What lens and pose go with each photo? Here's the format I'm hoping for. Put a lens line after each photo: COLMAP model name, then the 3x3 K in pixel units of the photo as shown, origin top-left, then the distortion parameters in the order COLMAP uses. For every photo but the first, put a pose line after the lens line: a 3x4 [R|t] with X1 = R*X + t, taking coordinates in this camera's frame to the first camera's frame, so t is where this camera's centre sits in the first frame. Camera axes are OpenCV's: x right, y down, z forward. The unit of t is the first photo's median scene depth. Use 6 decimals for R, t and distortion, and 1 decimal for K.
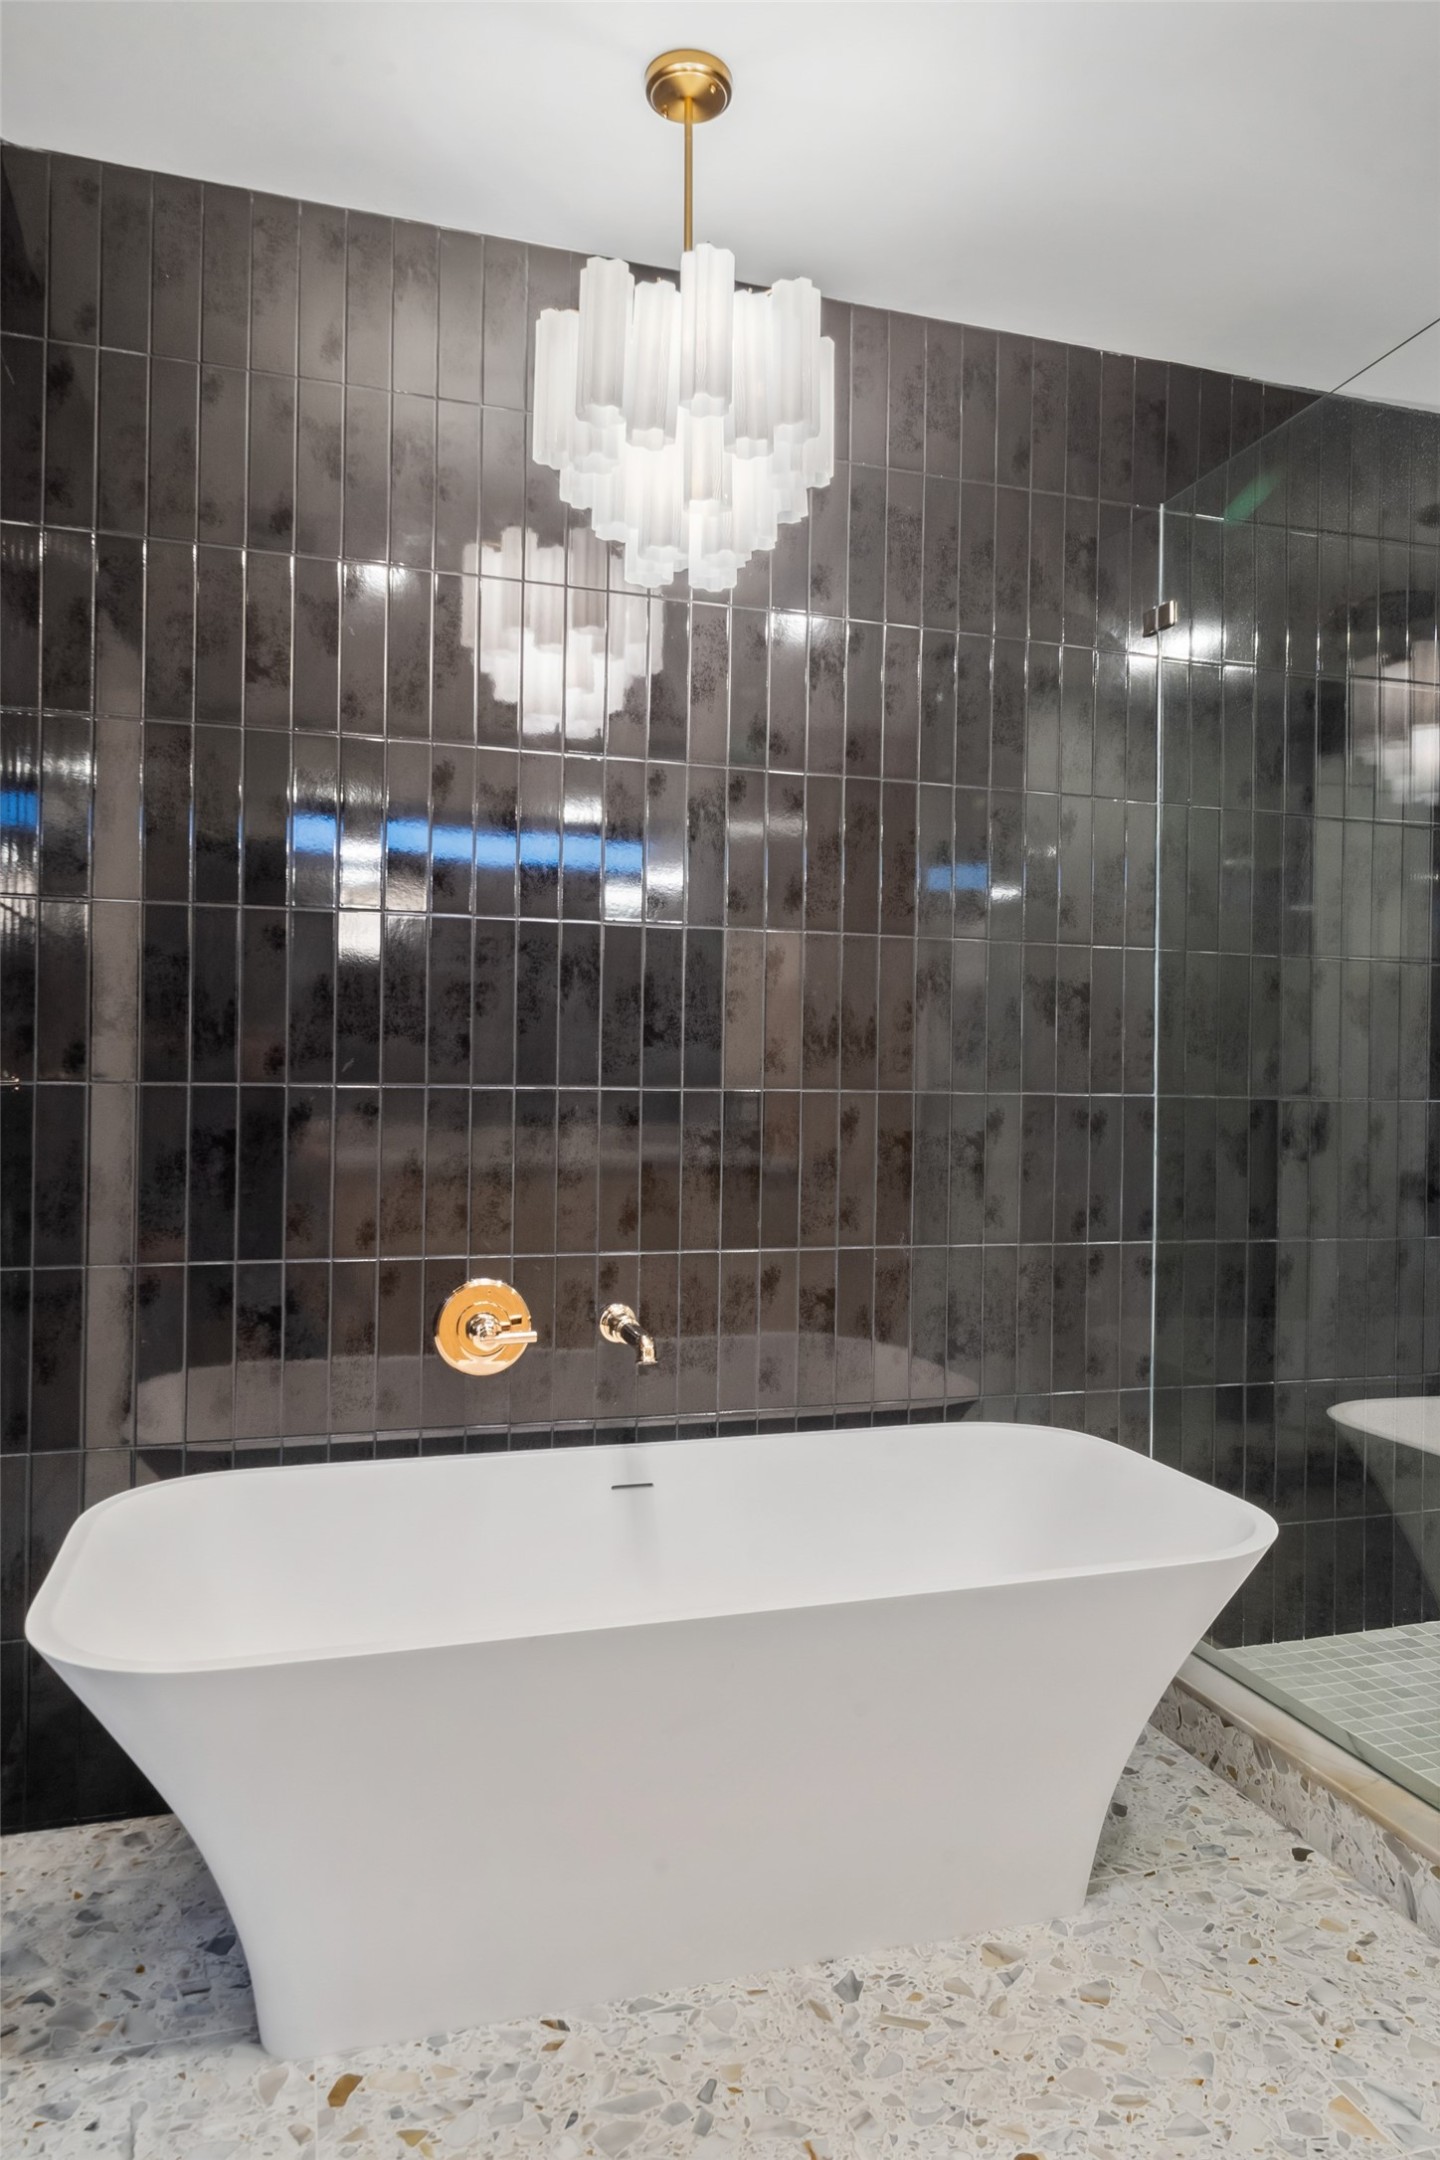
lens RADIAL K [[1383.1, 0, 722.3], [0, 1383.1, 1084.1], [0, 0, 1]] dist [0.003214, 0.000406]
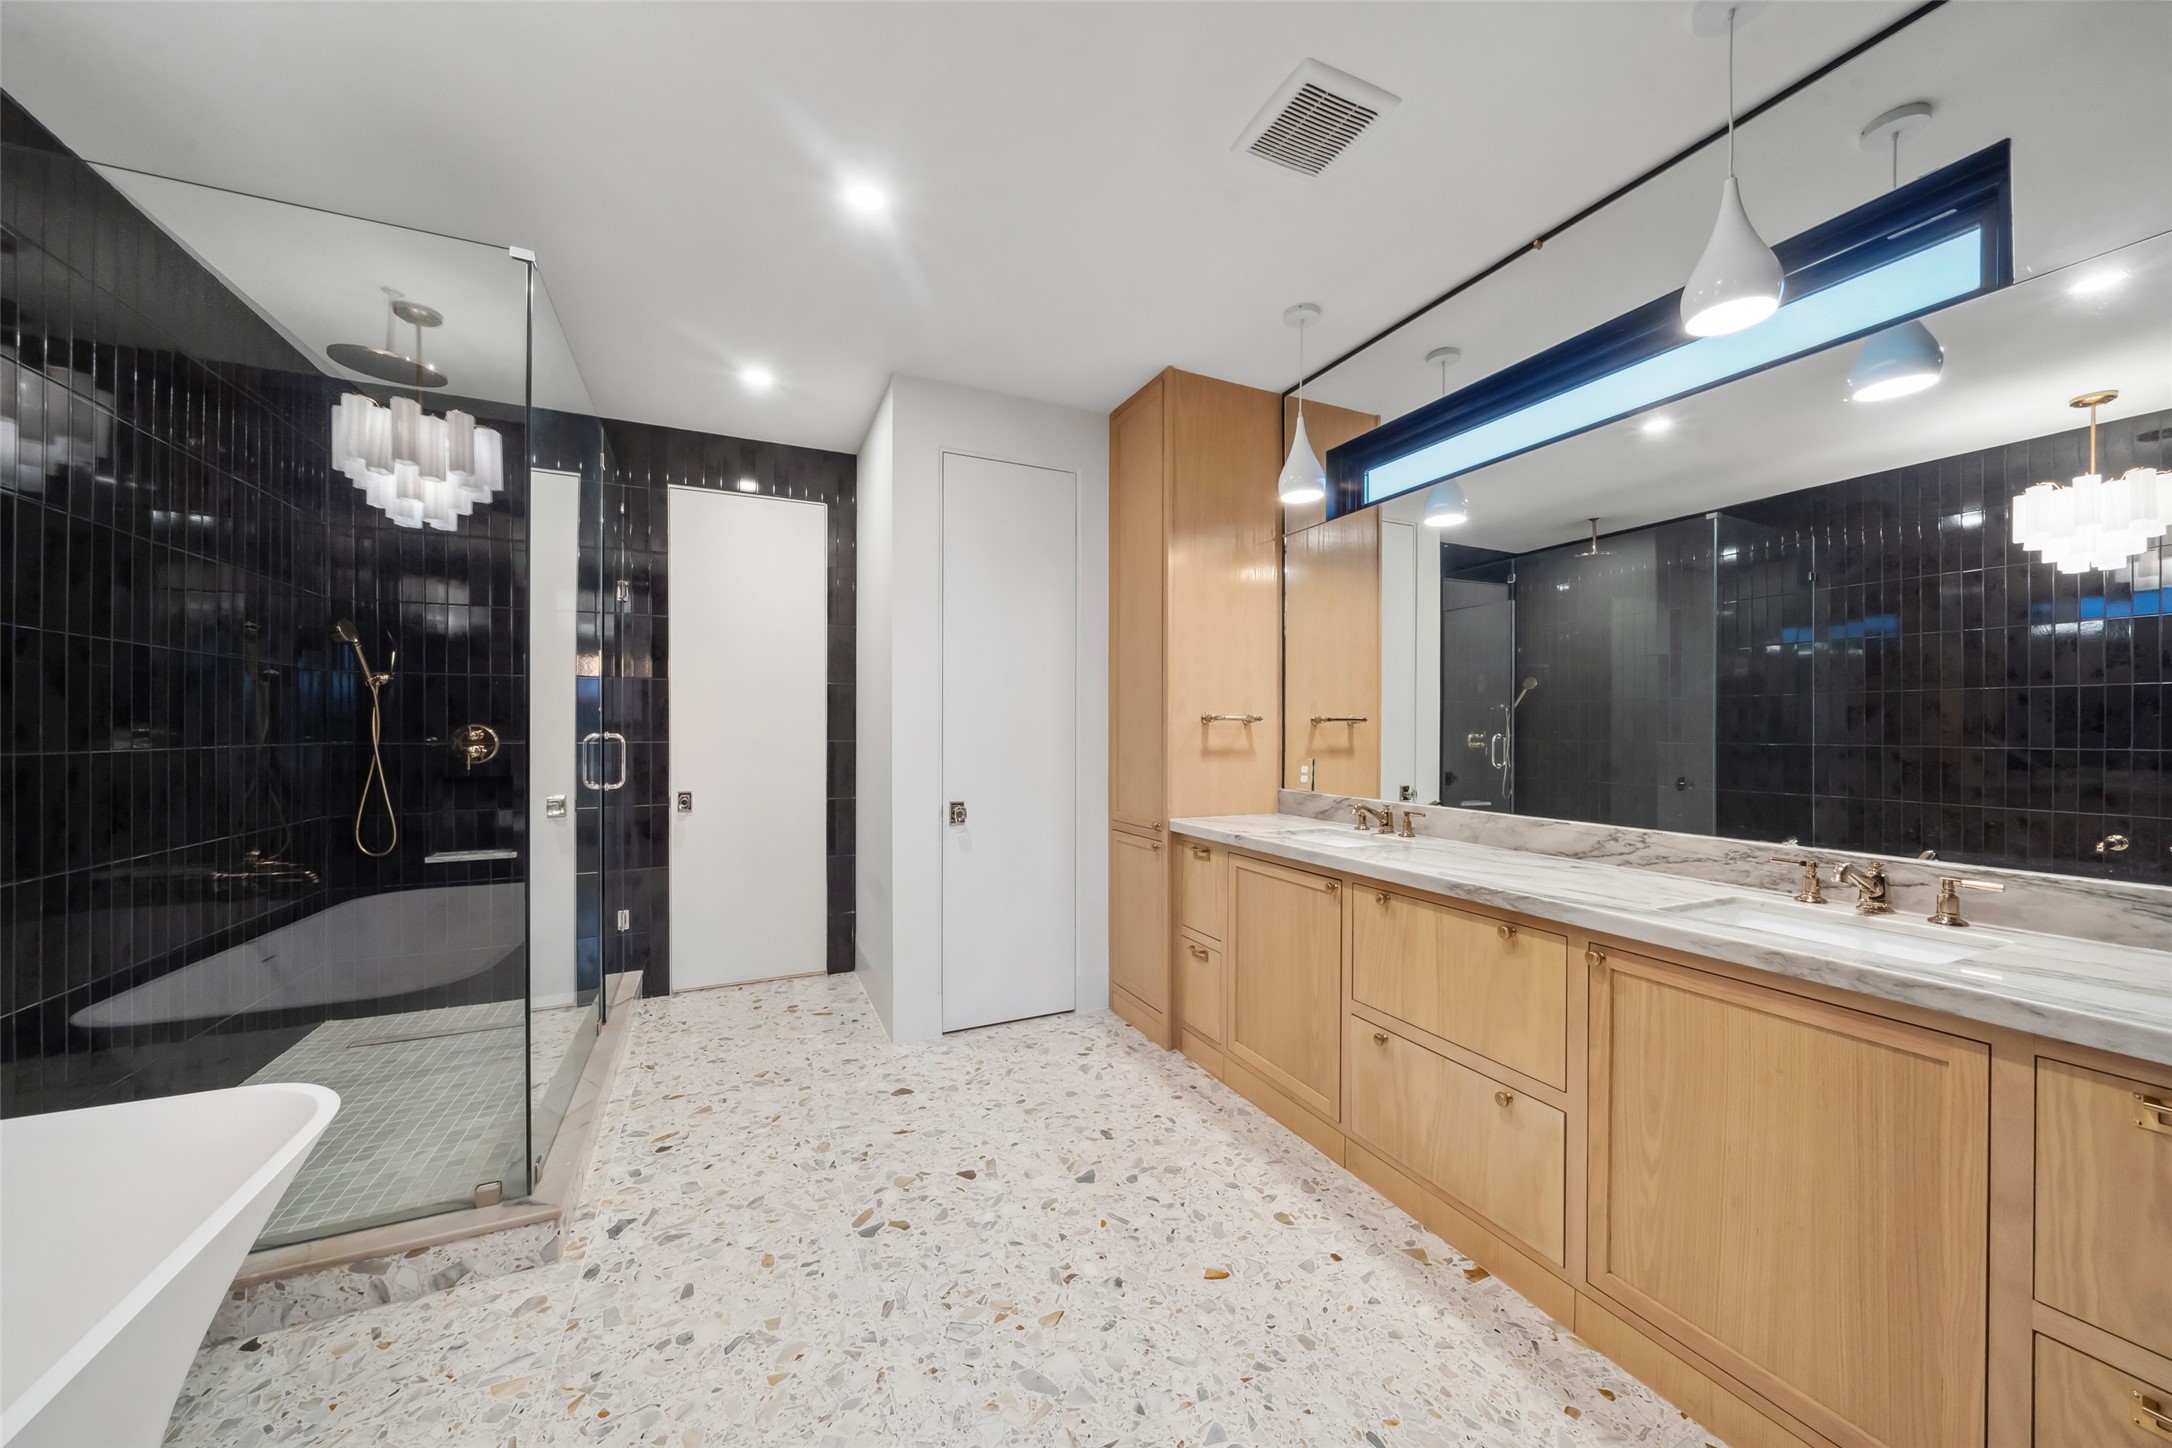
lens RADIAL K [[754.6, 0, 1084.9], [0, 754.6, 729.9], [0, 0, 1]] dist [-0.001711, -0.000198]
pose [[-0.131502, -0.008102, 0.991283, -0.417426], [-0.012540, 0.999900, 0.006509, -0.029673], [-0.991237, -0.011574, -0.131590, 0.384033]]
